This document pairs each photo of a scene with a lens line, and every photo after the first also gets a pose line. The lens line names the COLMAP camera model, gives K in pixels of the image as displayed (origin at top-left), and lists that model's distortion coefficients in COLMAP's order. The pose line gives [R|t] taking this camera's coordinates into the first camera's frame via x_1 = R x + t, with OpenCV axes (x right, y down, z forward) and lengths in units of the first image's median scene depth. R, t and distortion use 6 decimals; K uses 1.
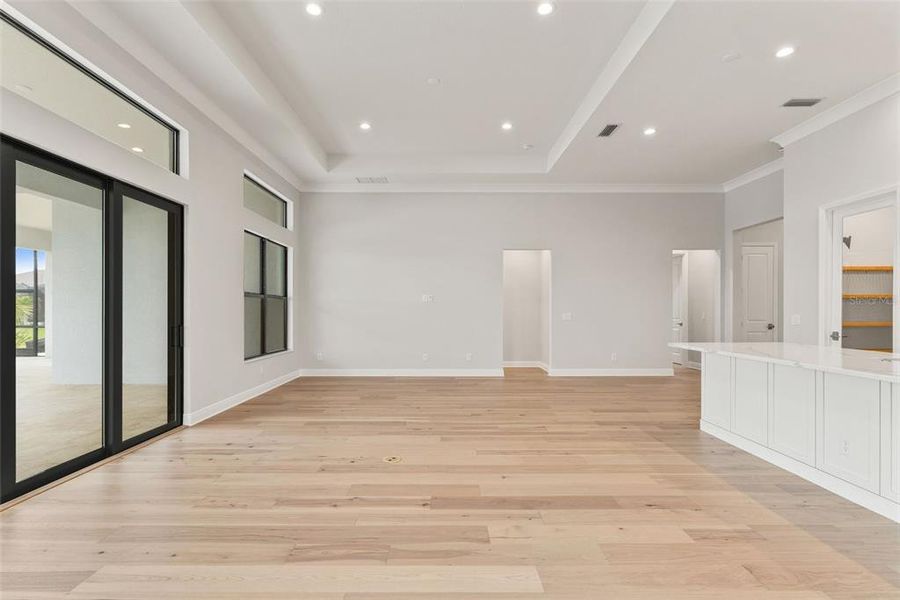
lens RADIAL K [[423.4, 0, 448.2], [0, 423.4, 305.5], [0, 0, 1]] dist [-0.001331, -0.000277]
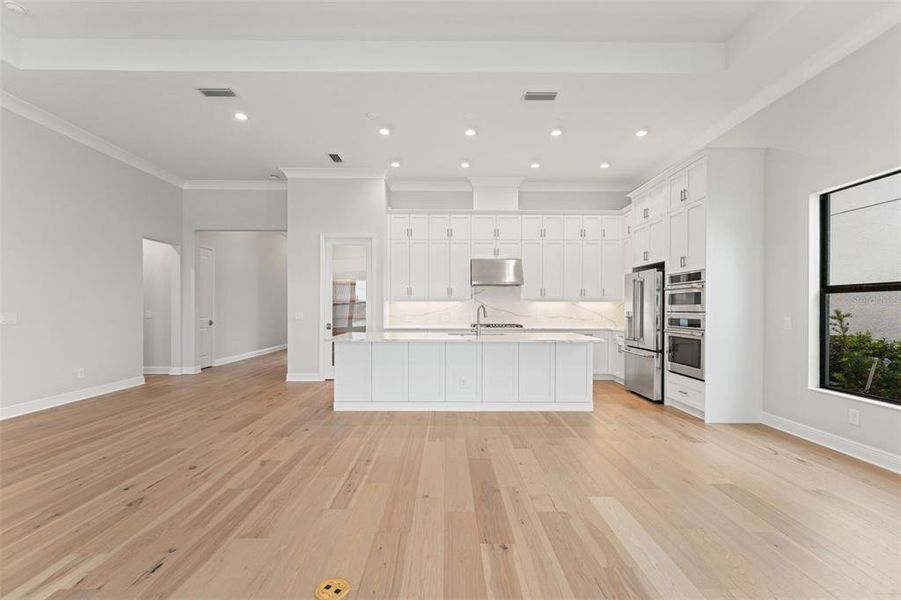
lens RADIAL K [[397.2, 0, 451.2], [0, 397.2, 306.5], [0, 0, 1]] dist [-0.000205, -0.000045]
pose [[-0.008720, 0.005362, 0.999948, -0.538073], [-0.014856, 0.999875, -0.005491, 0.006052], [-0.999852, -0.014903, -0.008639, 0.726435]]
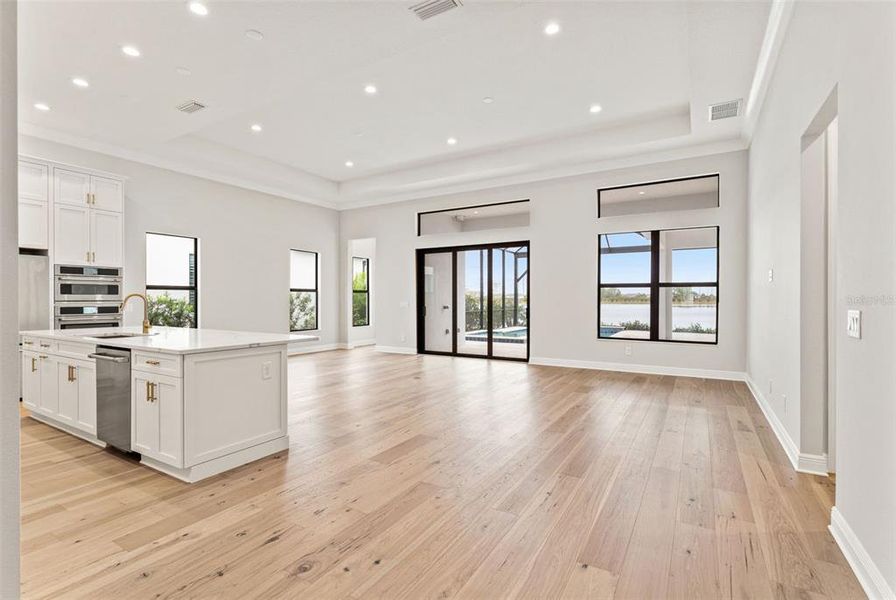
lens RADIAL K [[421.5, 0, 446.2], [0, 421.5, 305.5], [0, 0, 1]] dist [-0.001331, -0.000277]
pose [[-0.514528, 0.011273, -0.857399, 1.180698], [0.011588, 0.999914, 0.006193, 0.025511], [0.857395, -0.006749, -0.514614, 1.755175]]
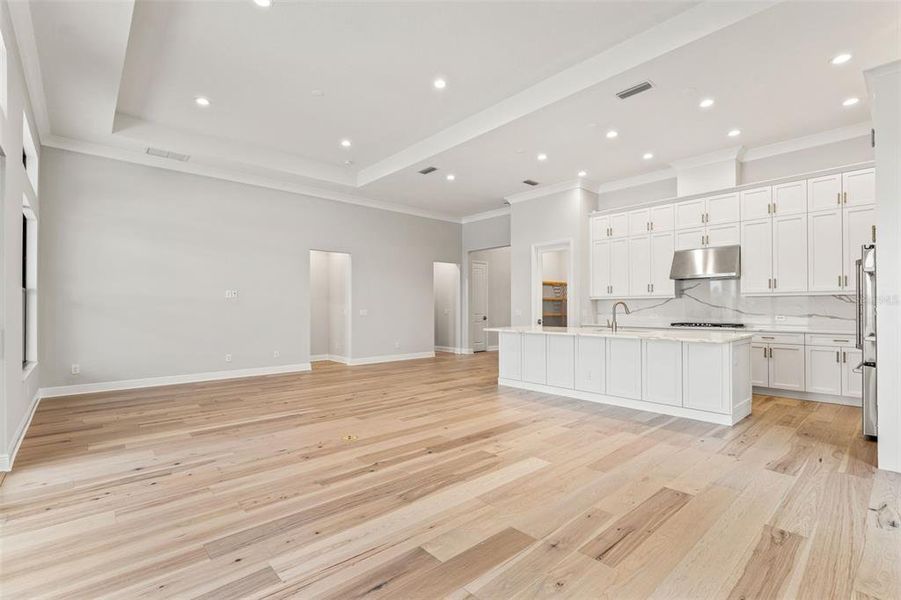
lens RADIAL K [[414.5, 0, 453.3], [0, 414.5, 300.3], [0, 0, 1]] dist [-0.000942, -0.000212]
pose [[0.740058, 0.010629, 0.672459, -0.570994], [-0.005020, 0.999935, -0.010280, 0.005046], [-0.672524, 0.004232, 0.740063, -0.006875]]
